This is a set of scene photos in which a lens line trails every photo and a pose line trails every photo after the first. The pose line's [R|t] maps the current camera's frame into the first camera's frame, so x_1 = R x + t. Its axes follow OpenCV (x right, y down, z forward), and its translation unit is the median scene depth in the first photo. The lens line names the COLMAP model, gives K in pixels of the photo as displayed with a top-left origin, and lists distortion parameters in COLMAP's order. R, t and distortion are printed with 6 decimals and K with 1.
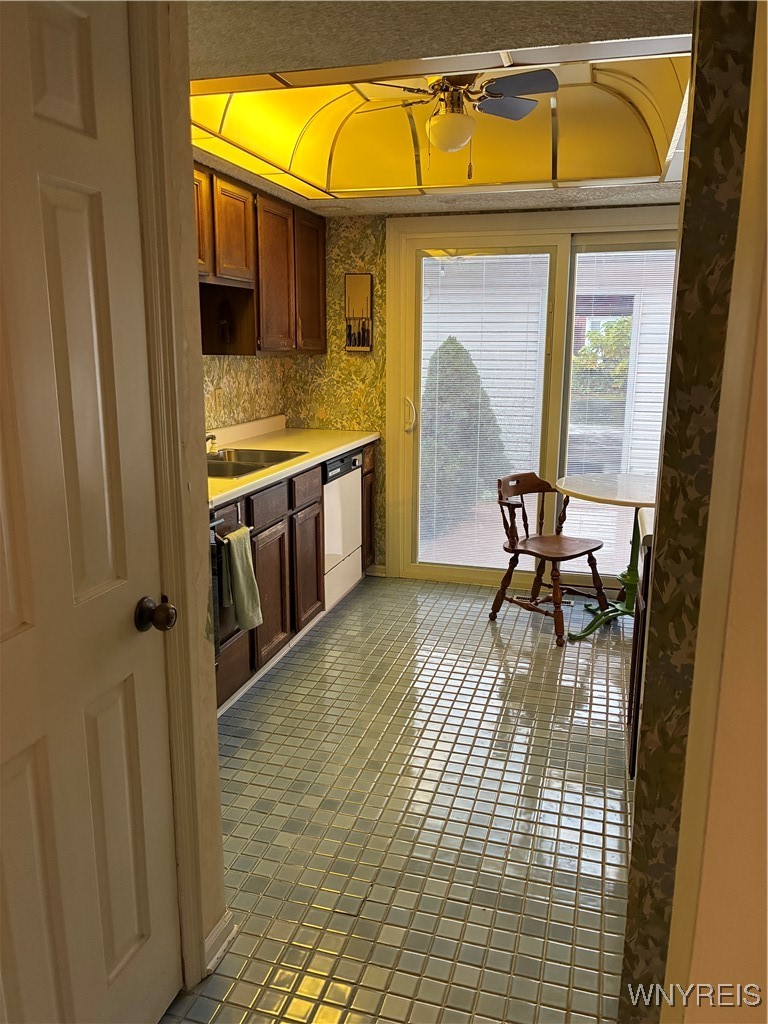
lens RADIAL K [[776.6, 0, 381.1], [0, 776.6, 508.3], [0, 0, 1]] dist [0.047125, -0.059618]
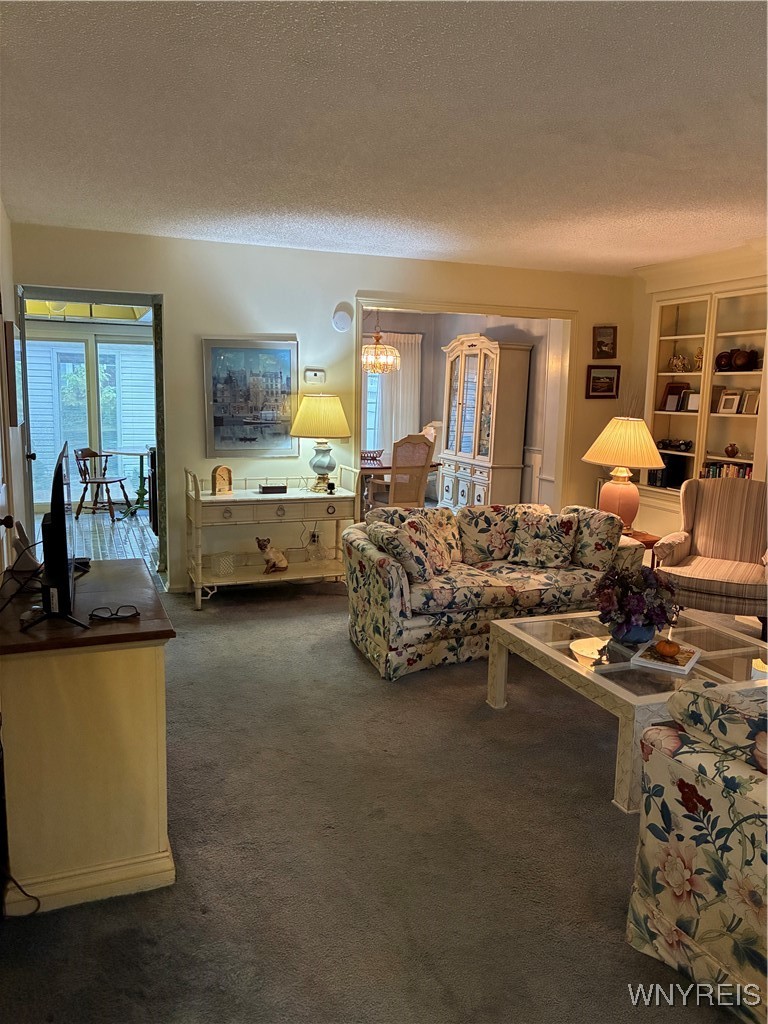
lens RADIAL K [[776.6, 0, 380.2], [0, 776.6, 519.9], [0, 0, 1]] dist [0.047125, -0.059618]
pose [[0.792391, -0.091961, 0.603042, -0.479236], [0.104761, 0.994399, 0.013985, 0.205903], [-0.600951, 0.052094, 0.797587, -1.161758]]
